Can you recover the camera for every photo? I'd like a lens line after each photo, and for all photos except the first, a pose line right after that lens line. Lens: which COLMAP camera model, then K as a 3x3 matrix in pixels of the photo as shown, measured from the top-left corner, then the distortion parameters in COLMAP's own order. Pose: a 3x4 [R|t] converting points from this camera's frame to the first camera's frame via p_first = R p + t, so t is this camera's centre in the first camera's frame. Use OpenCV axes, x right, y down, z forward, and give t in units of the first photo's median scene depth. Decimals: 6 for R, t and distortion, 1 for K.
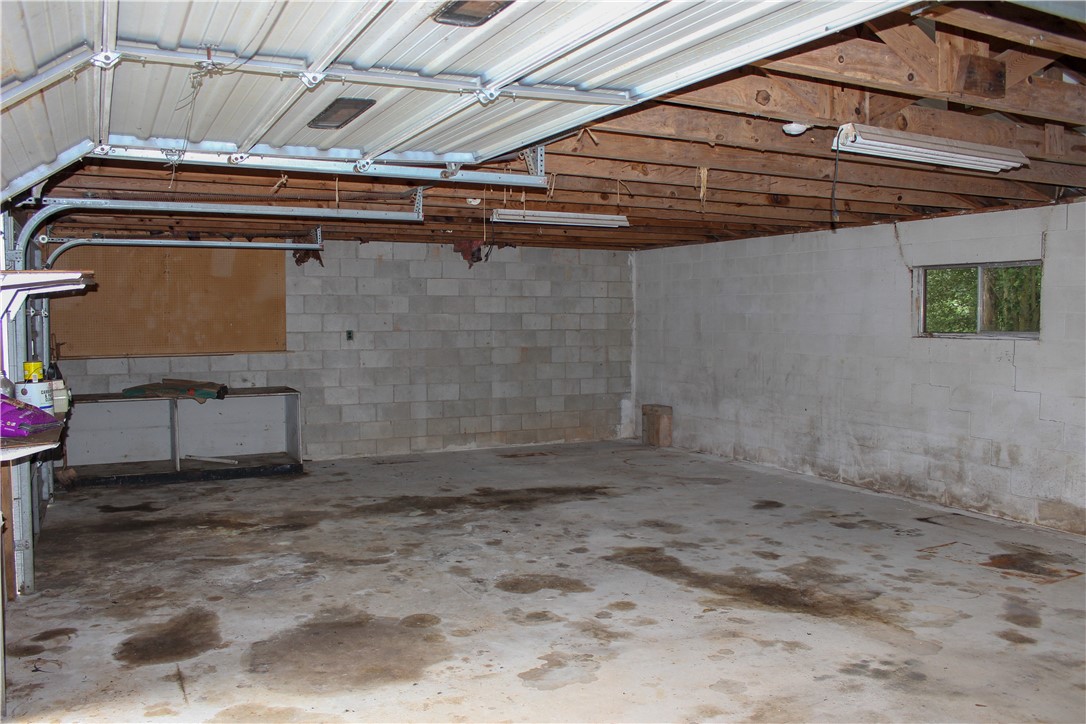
lens RADIAL K [[909.7, 0, 536.8], [0, 909.7, 379.4], [0, 0, 1]] dist [-0.156040, 0.151138]
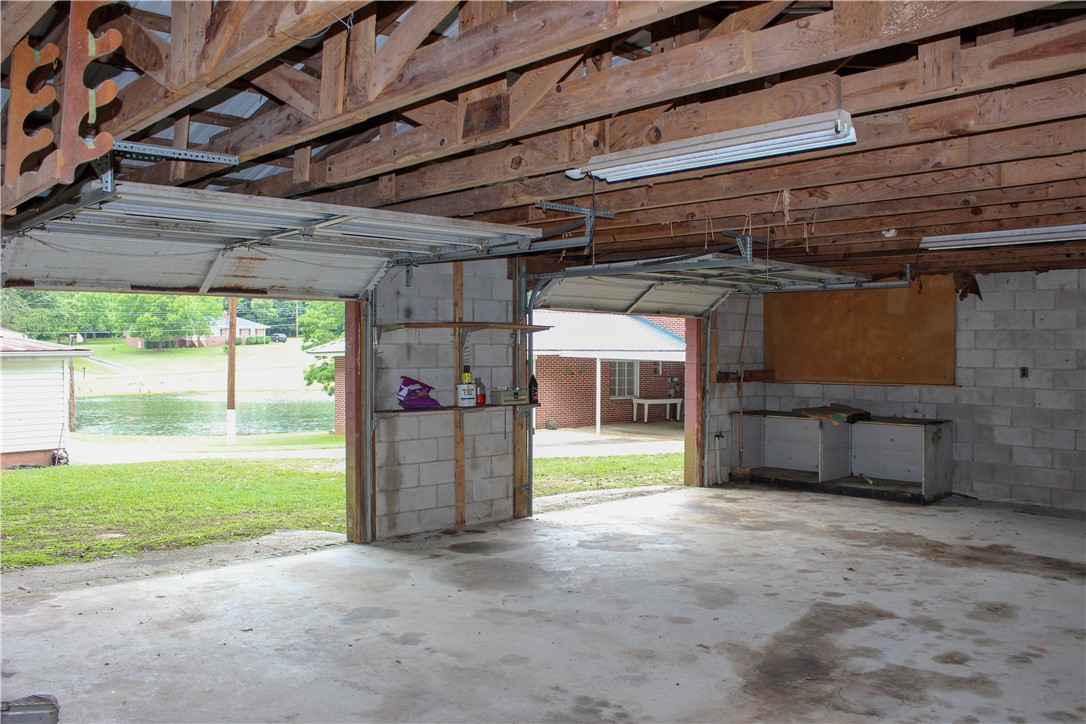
lens RADIAL K [[909.7, 0, 536.8], [0, 909.7, 379.4], [0, 0, 1]] dist [-0.156040, 0.151138]
pose [[0.300125, 0.034105, -0.953290, 0.855440], [-0.073724, 0.997201, 0.012465, -0.026220], [0.951047, 0.066540, 0.301799, 0.412023]]
